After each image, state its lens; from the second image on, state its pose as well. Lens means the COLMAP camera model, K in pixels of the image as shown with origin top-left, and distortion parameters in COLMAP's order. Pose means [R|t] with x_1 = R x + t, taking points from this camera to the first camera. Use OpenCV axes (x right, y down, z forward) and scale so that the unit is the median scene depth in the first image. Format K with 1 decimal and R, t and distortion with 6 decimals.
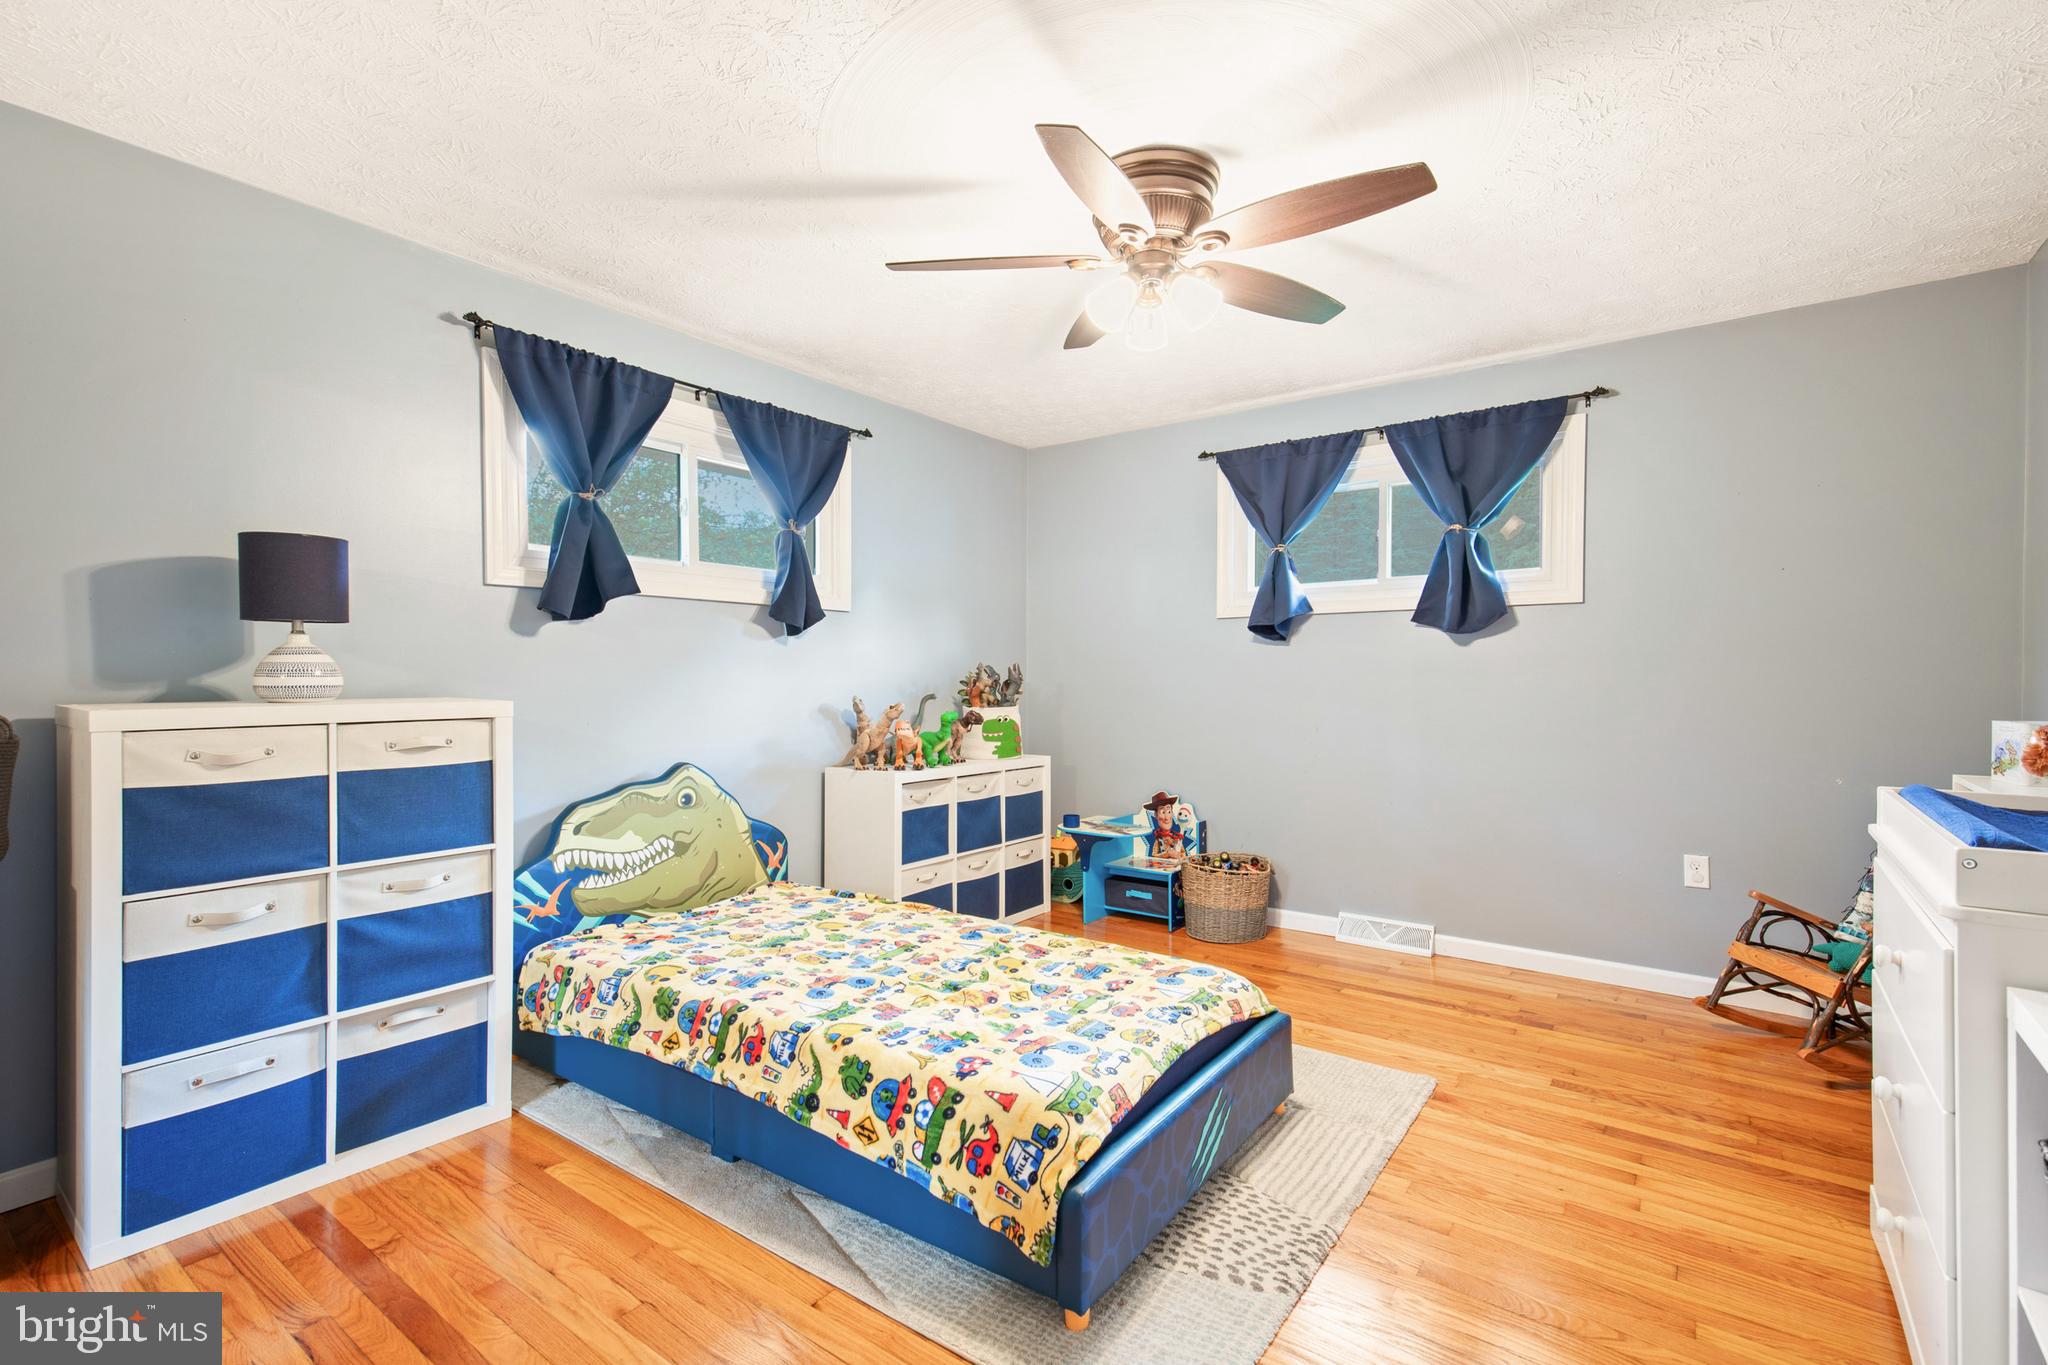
lens RADIAL K [[947.0, 0, 1013.9], [0, 947.0, 679.1], [0, 0, 1]] dist [-0.016973, 0.007432]
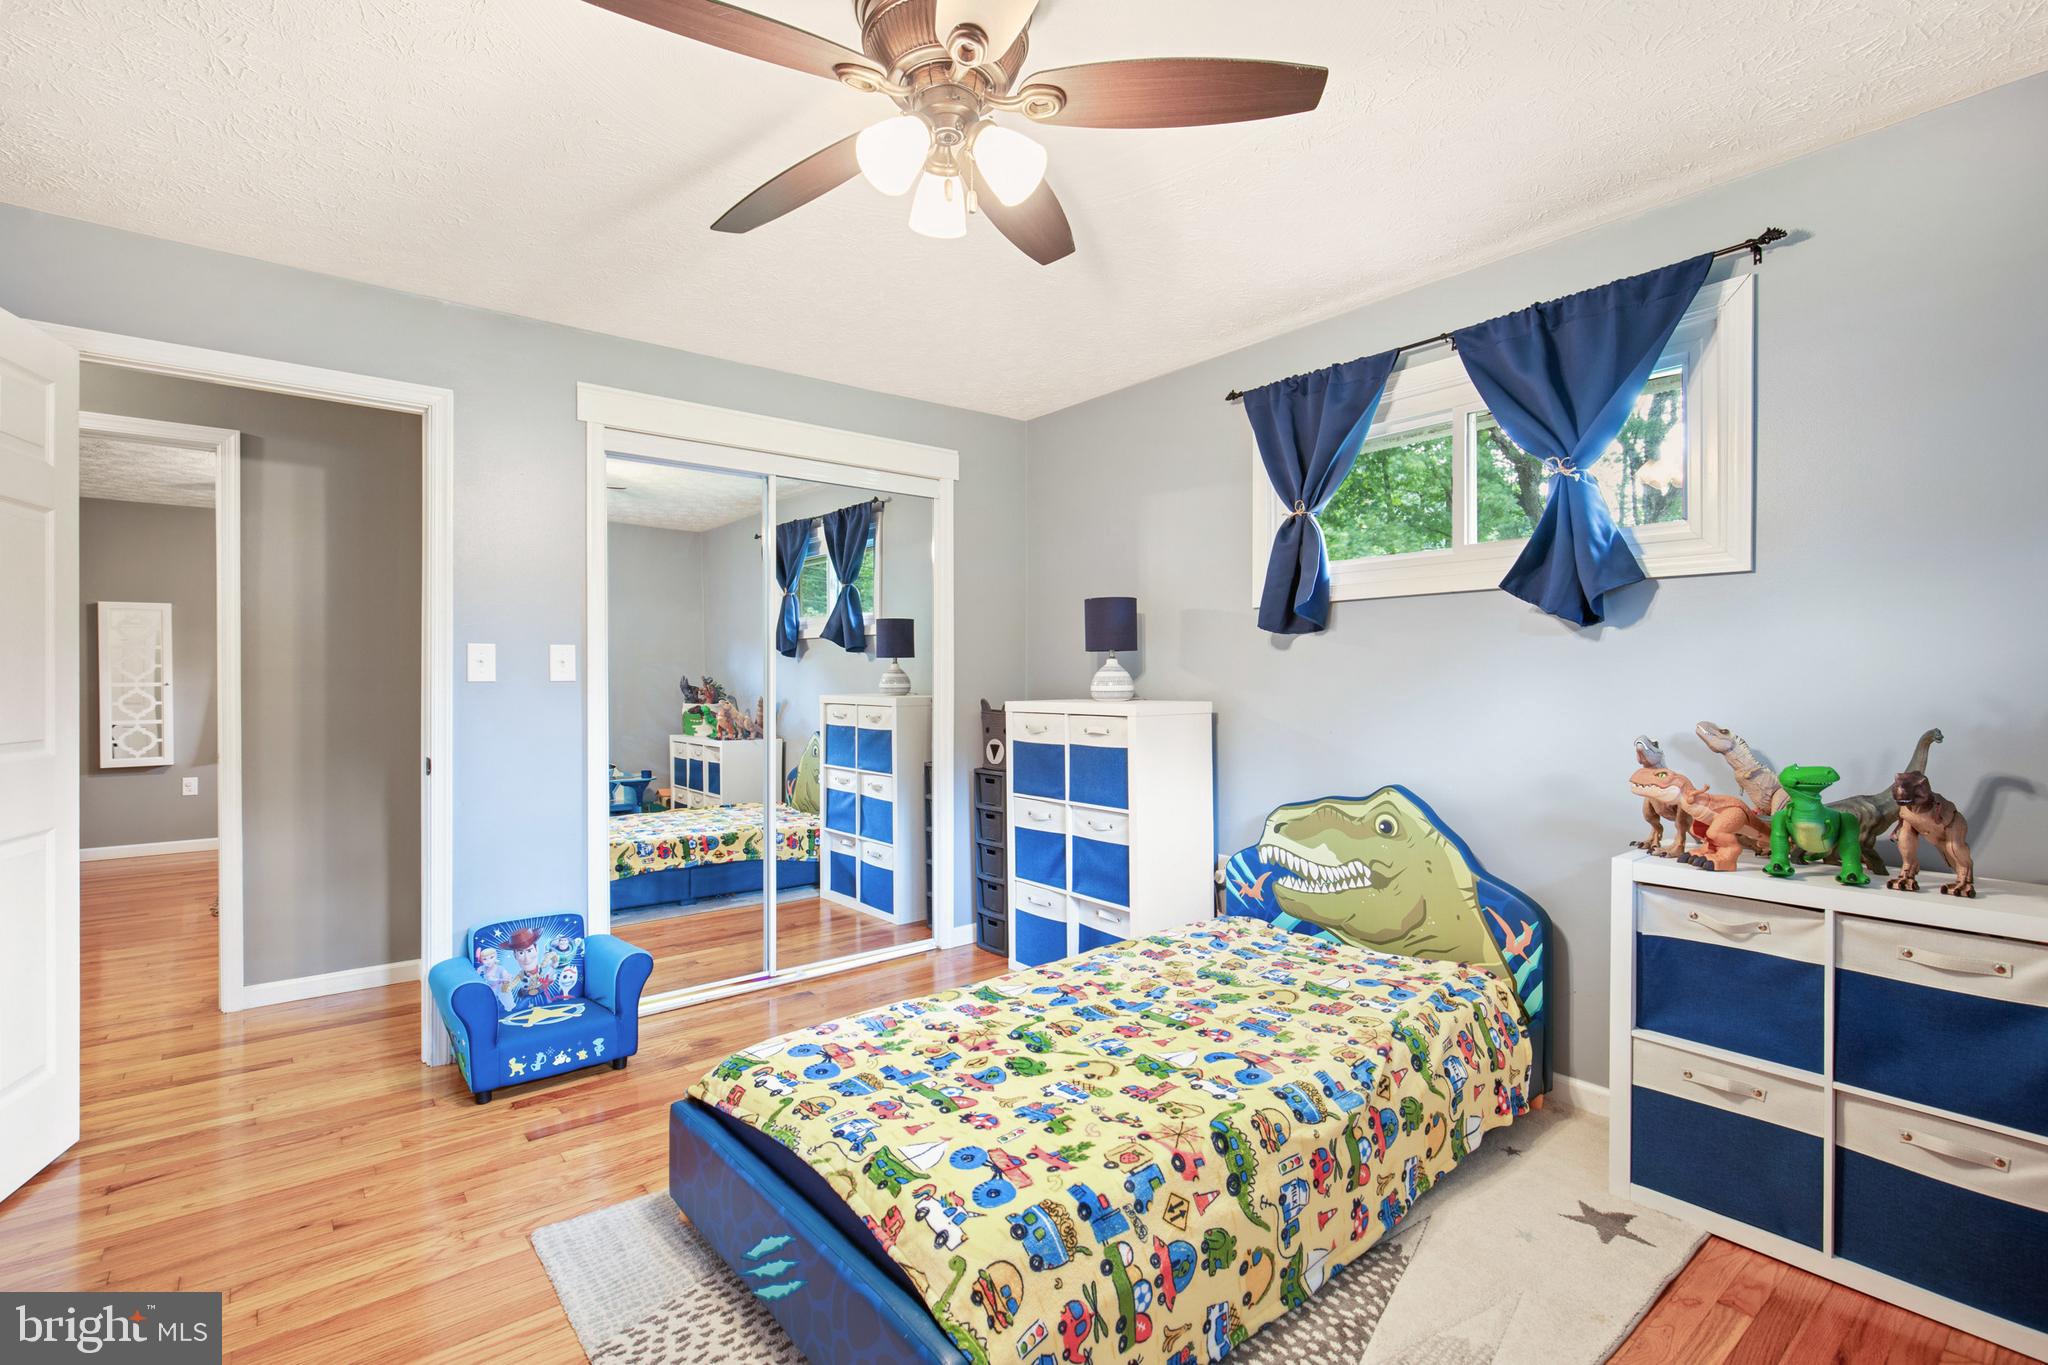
lens RADIAL K [[947.0, 0, 1016.4], [0, 947.0, 682.6], [0, 0, 1]] dist [-0.016973, 0.007432]
pose [[-0.267704, 0.007847, -0.963469, 0.664526], [0.000234, 0.999967, 0.008079, -0.016321], [0.963501, 0.001937, -0.267697, 1.015711]]
